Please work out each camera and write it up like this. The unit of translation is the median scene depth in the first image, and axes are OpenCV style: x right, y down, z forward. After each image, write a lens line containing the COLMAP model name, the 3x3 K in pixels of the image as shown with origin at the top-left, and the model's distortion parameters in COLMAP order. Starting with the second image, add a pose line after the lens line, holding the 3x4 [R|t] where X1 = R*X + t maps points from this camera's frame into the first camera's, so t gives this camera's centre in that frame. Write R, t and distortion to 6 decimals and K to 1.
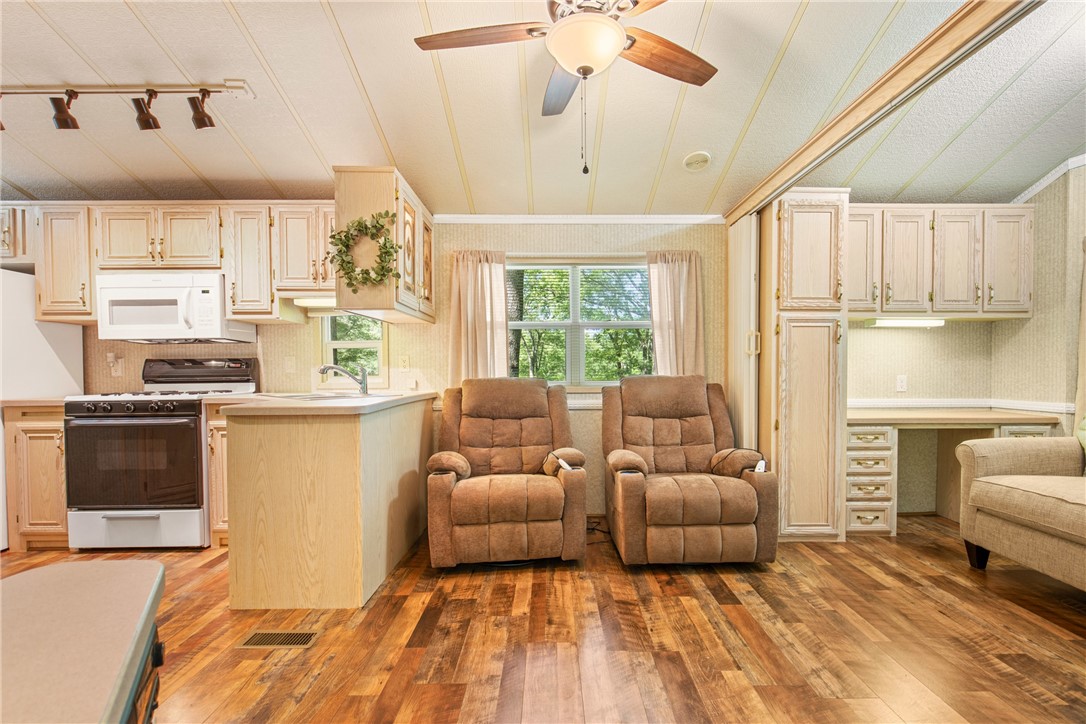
lens RADIAL K [[503.3, 0, 552.7], [0, 503.3, 380.1], [0, 0, 1]] dist [0.001625, -0.001660]
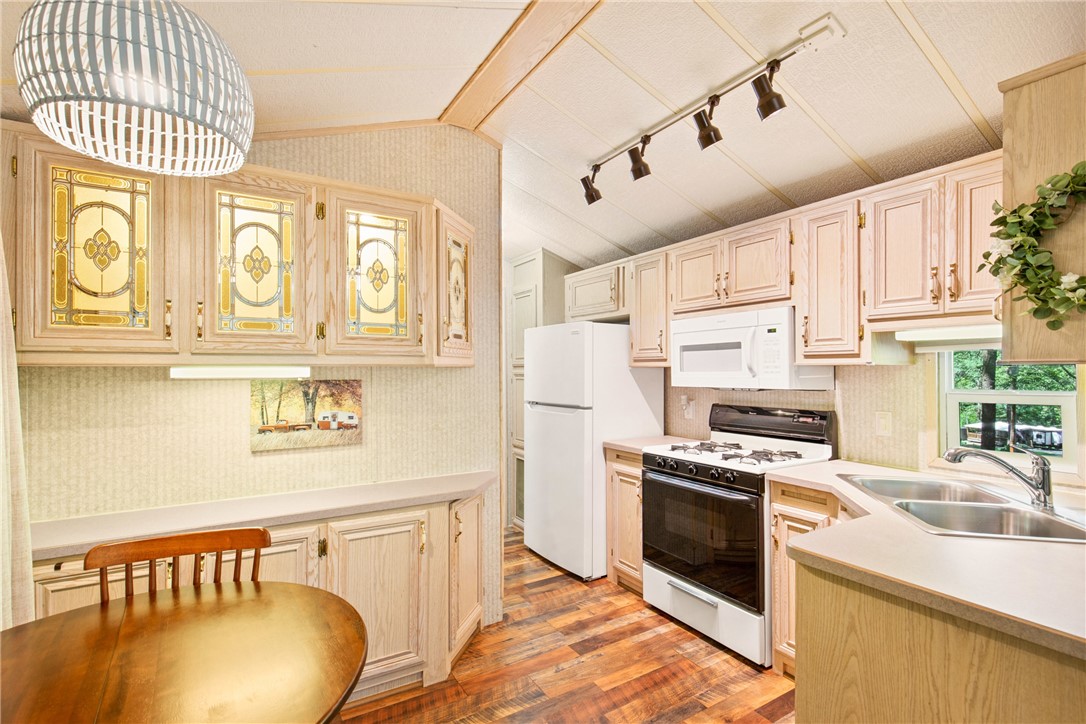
lens RADIAL K [[503.3, 0, 541.2], [0, 503.3, 367.5], [0, 0, 1]] dist [0.001625, -0.001660]
pose [[0.507009, 0.001123, -0.861940, -0.203882], [-0.020366, 0.999736, -0.010678, -0.107649], [0.861700, 0.022968, 0.506898, 0.306880]]
